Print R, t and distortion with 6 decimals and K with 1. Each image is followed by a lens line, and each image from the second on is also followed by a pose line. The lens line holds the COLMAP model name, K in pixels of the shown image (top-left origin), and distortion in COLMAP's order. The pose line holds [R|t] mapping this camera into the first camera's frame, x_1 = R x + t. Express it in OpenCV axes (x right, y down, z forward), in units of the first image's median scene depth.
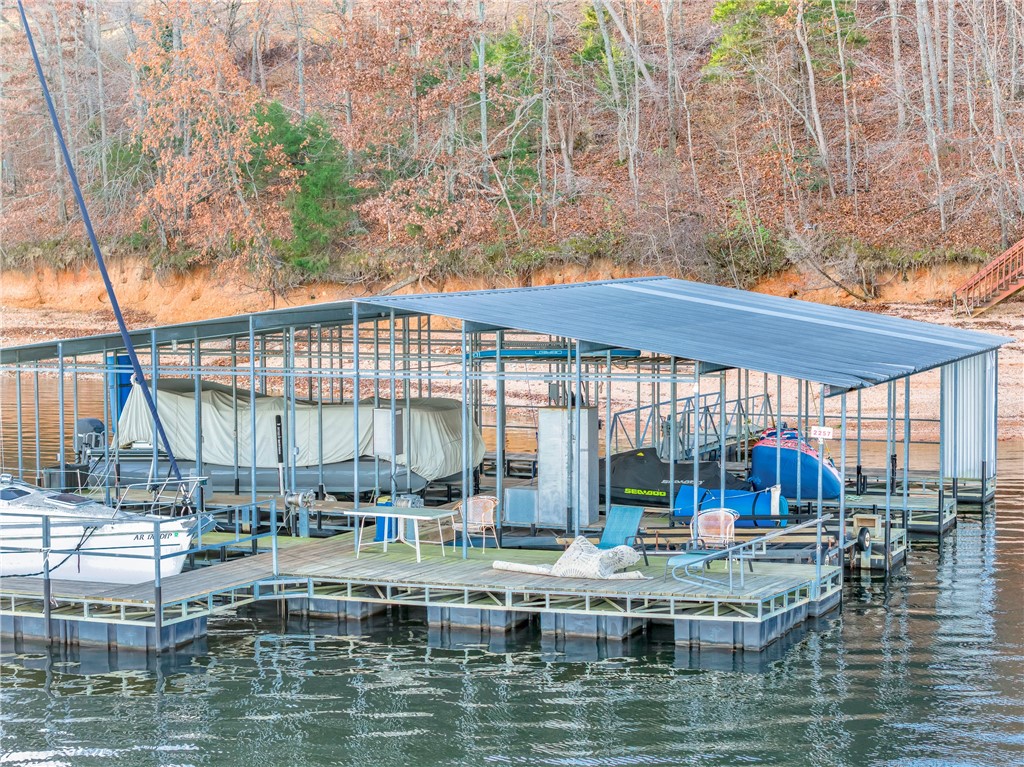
lens RADIAL K [[2084.7, 0, 512.0], [0, 2084.7, 383.5], [0, 0, 1]] dist [-0.290056, 1.452294]
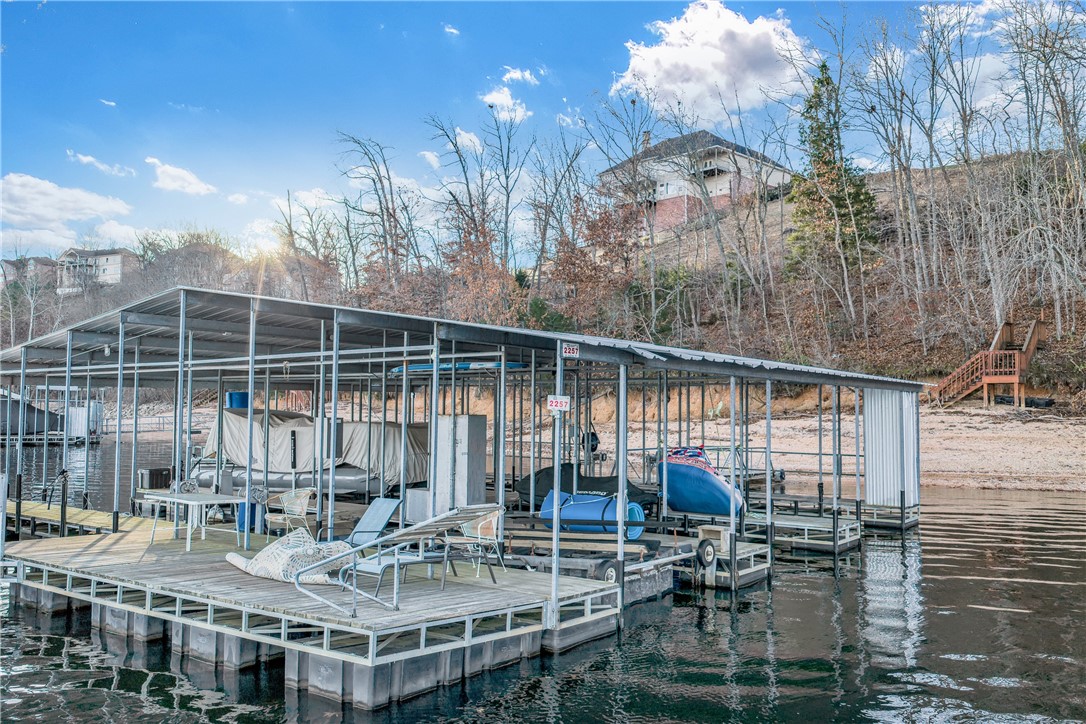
lens RADIAL K [[908.9, 0, 543.0], [0, 908.9, 362.0], [0, 0, 1]] dist [0.000942, -0.007237]
pose [[0.970739, 0.000984, -0.240136, 0.140530], [-0.031419, 0.991916, -0.122945, 0.031279], [0.238074, 0.126893, 0.962922, 0.422434]]
